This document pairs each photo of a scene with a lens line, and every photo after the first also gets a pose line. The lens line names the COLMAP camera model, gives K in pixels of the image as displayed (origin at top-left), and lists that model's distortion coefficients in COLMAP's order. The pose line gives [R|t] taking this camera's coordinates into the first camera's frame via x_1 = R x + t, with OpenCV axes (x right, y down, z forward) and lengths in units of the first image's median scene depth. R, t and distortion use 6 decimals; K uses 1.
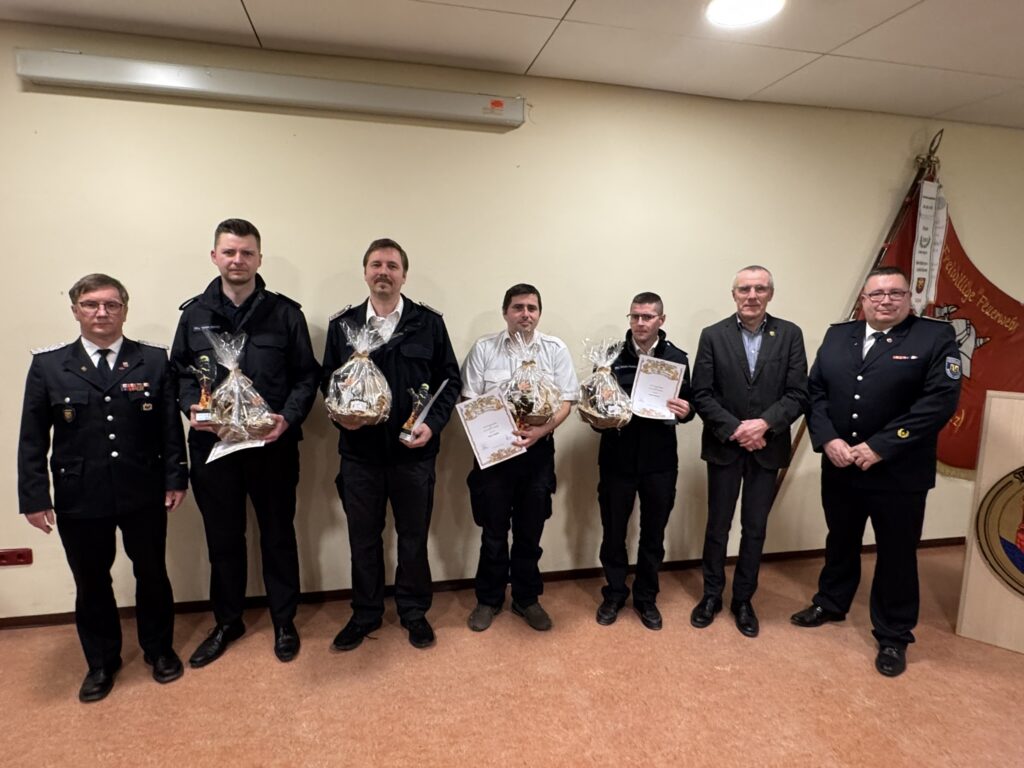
lens RADIAL K [[586.6, 0, 500.8], [0, 586.6, 387.9], [0, 0, 1]] dist [-0.001573, 0.000264]
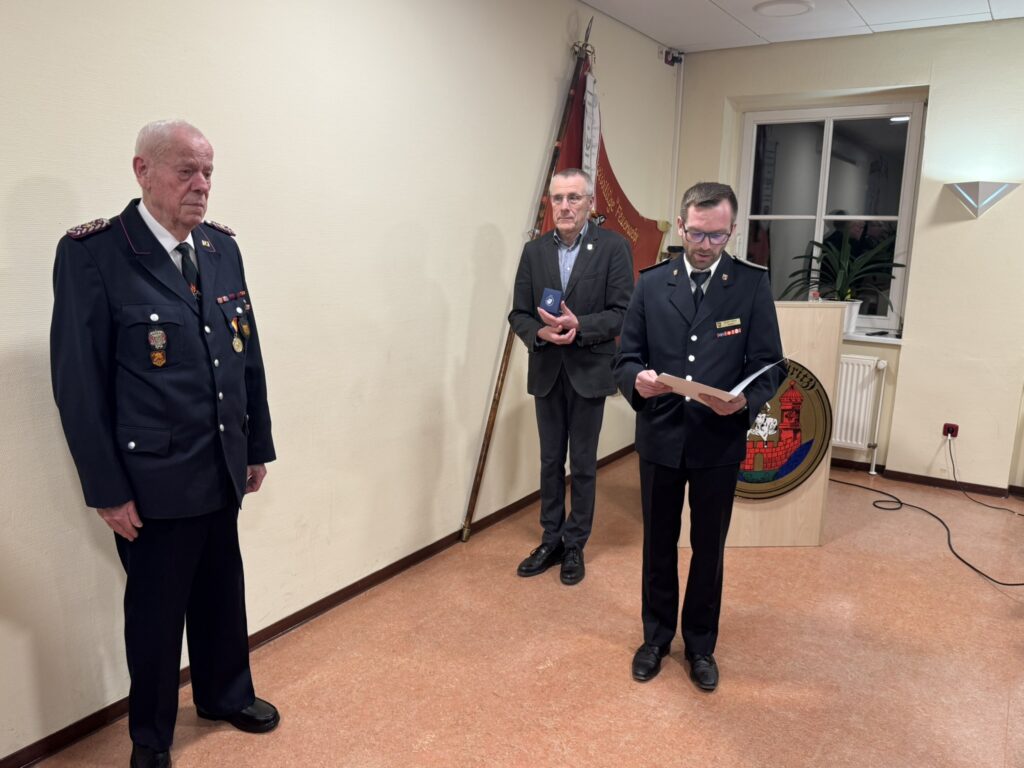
lens RADIAL K [[789.3, 0, 513.5], [0, 789.3, 386.5], [0, 0, 1]] dist [0.183595, -0.435689]
pose [[0.710091, -0.136275, 0.690796, -0.384663], [0.088066, 0.990577, 0.104888, -0.021904], [-0.698580, -0.013644, 0.715402, 0.264385]]
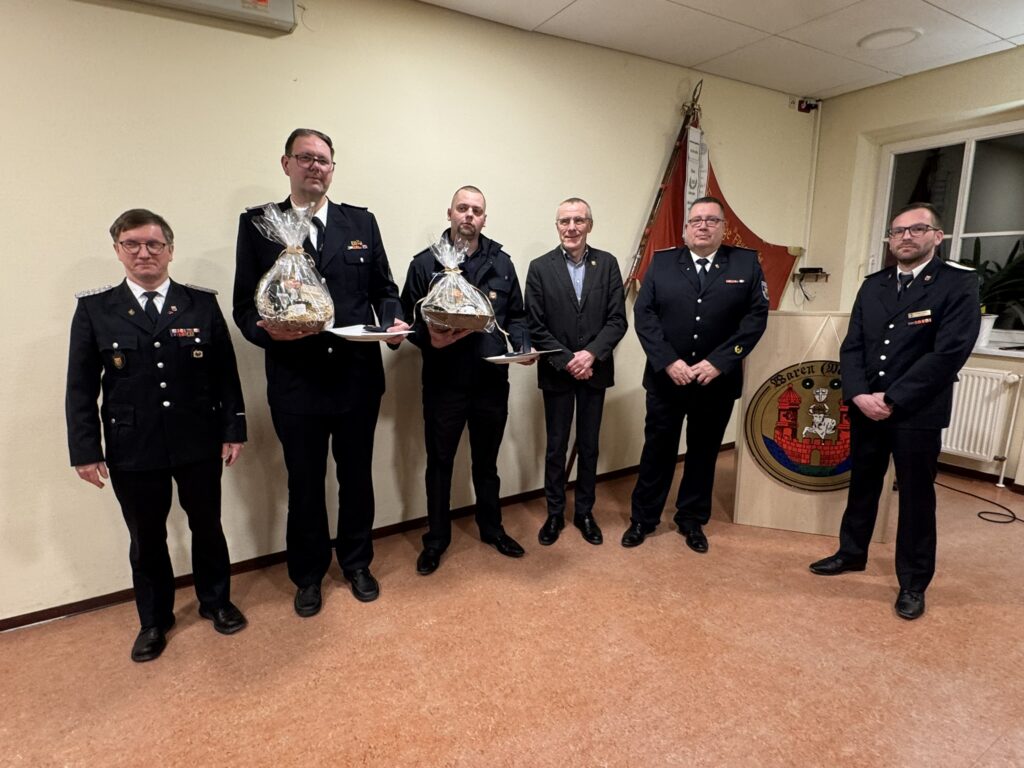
lens RADIAL K [[562.3, 0, 505.6], [0, 562.3, 387.7], [0, 0, 1]] dist [-0.000185, -0.000790]
pose [[0.948363, -0.089625, 0.304263, 0.038168], [0.070500, 0.994815, 0.073295, 0.046830], [-0.309254, -0.048060, 0.949764, 0.110689]]
